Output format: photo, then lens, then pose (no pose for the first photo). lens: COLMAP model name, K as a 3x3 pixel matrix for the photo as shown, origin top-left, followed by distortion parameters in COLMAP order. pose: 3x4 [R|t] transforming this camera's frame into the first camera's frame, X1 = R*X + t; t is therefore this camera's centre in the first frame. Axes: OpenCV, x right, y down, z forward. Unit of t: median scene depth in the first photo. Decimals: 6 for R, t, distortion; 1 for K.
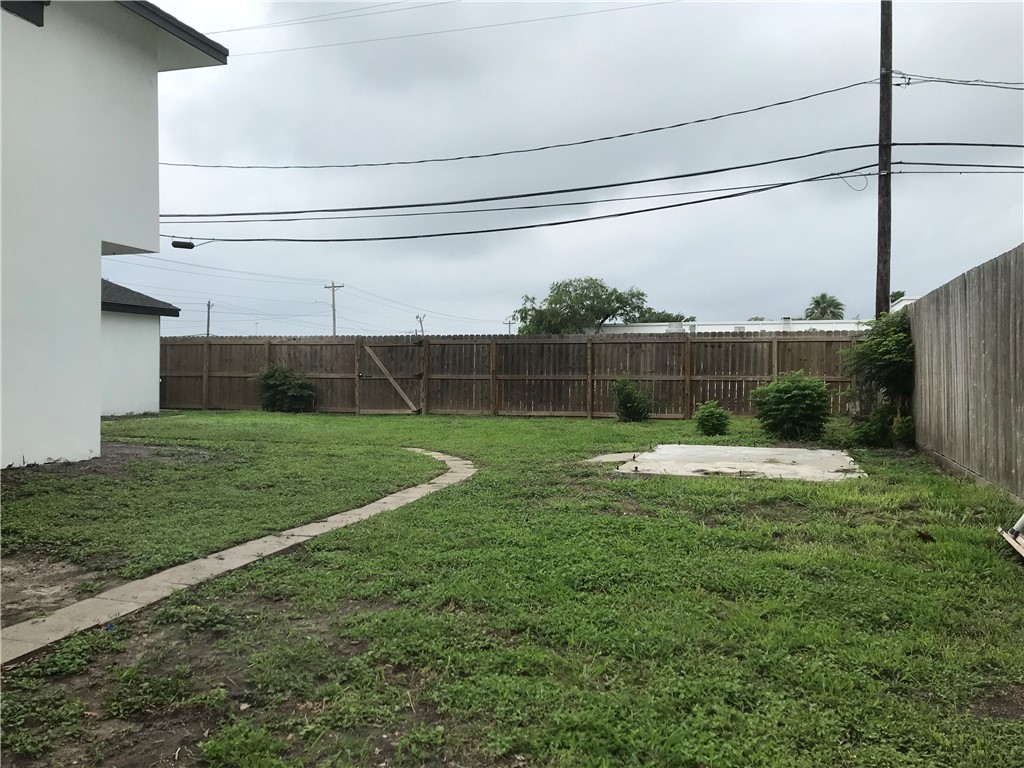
lens RADIAL K [[838.9, 0, 519.0], [0, 838.9, 366.7], [0, 0, 1]] dist [0.030015, -0.002281]
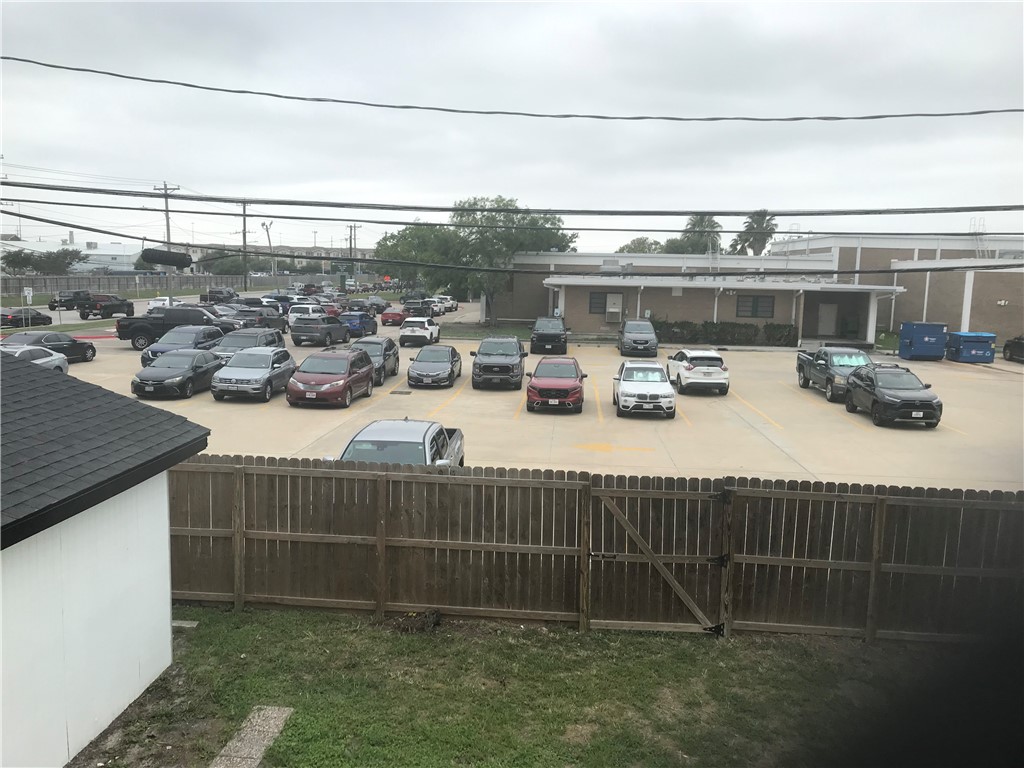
lens RADIAL K [[838.9, 0, 519.0], [0, 838.9, 366.7], [0, 0, 1]] dist [0.030015, -0.002281]
pose [[0.976580, -0.002784, 0.215135, -0.332003], [-0.023641, 0.992473, 0.120157, -0.157014], [-0.213850, -0.122429, 0.969164, 0.522525]]
